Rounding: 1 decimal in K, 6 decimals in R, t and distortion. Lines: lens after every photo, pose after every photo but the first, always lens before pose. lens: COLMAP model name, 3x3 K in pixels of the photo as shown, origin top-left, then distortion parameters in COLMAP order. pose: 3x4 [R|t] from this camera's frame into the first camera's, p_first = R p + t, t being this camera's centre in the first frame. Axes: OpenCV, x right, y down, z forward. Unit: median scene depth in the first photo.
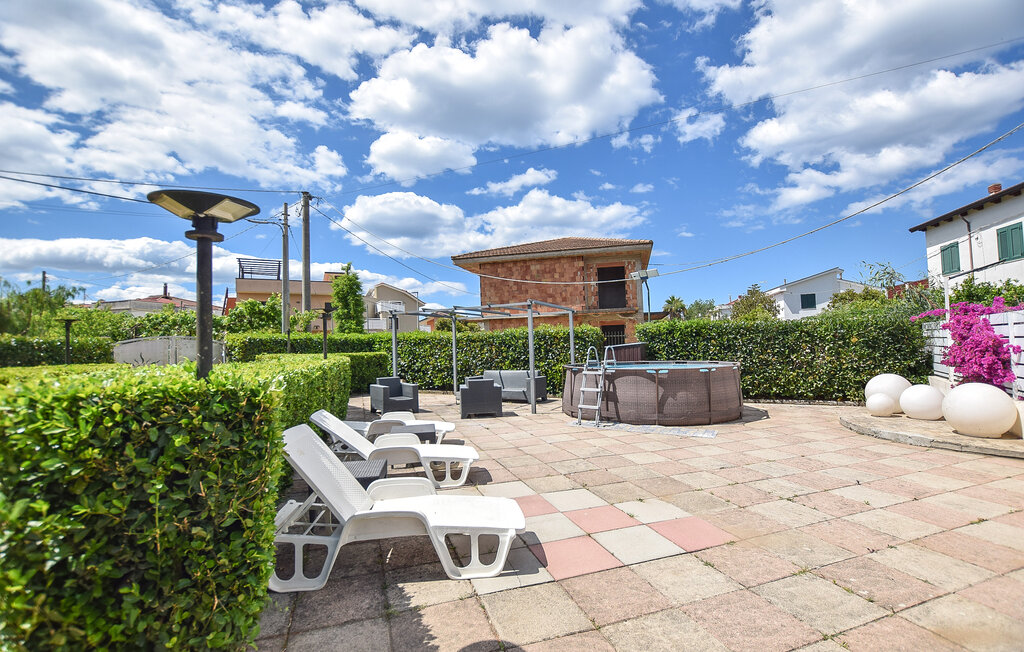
lens RADIAL K [[454.4, 0, 507.5], [0, 454.4, 331.2], [0, 0, 1]] dist [-0.032685, 0.002373]
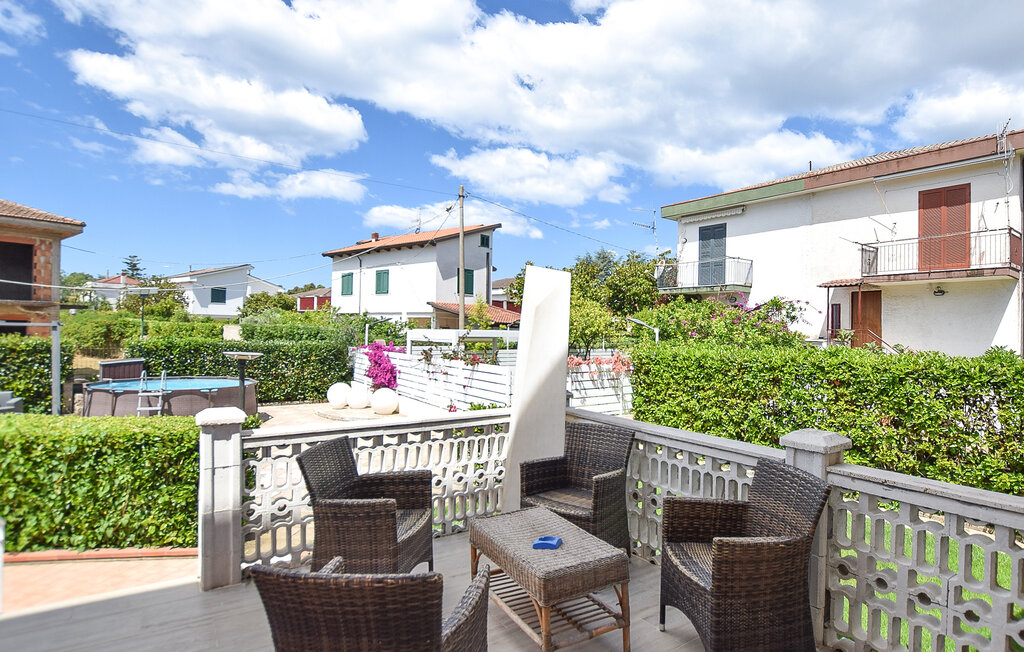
lens RADIAL K [[545.4, 0, 550.1], [0, 545.4, 322.6], [0, 0, 1]] dist [-0.021049, 0.000818]
pose [[0.371609, 0.049568, 0.927065, -0.376075], [-0.062964, 0.997620, -0.028101, -0.061250], [-0.926252, -0.047929, 0.373846, -0.241305]]
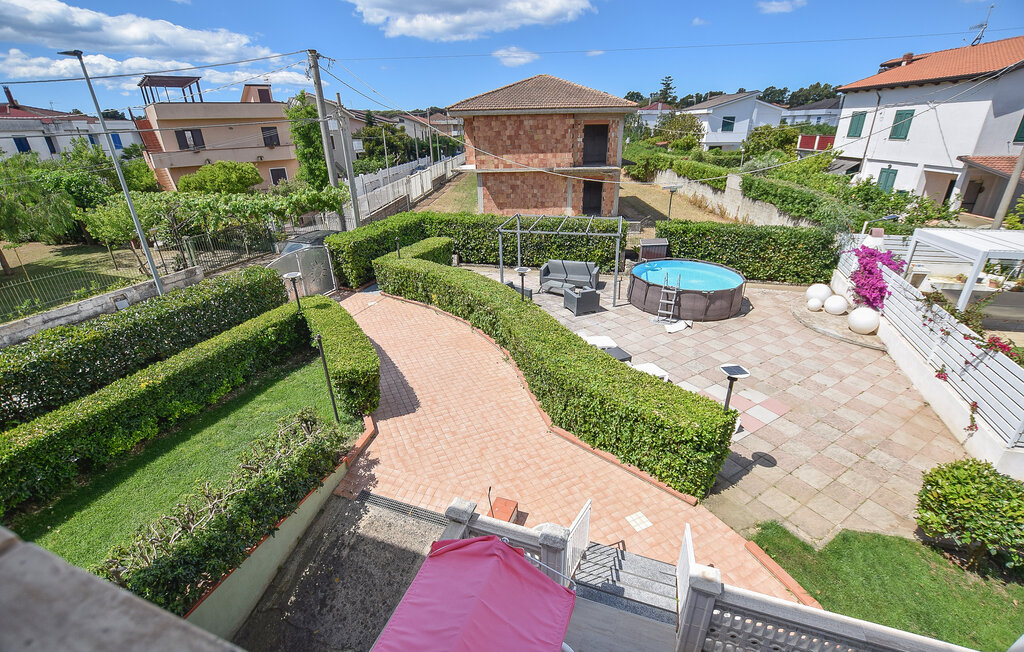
lens RADIAL K [[454.4, 0, 504.8], [0, 454.4, 334.2], [0, 0, 1]] dist [-0.032685, 0.002373]
pose [[0.975774, -0.085976, 0.201177, -0.376495], [-0.012604, 0.895927, 0.444022, -0.250819], [-0.218416, -0.435801, 0.873139, -0.185667]]
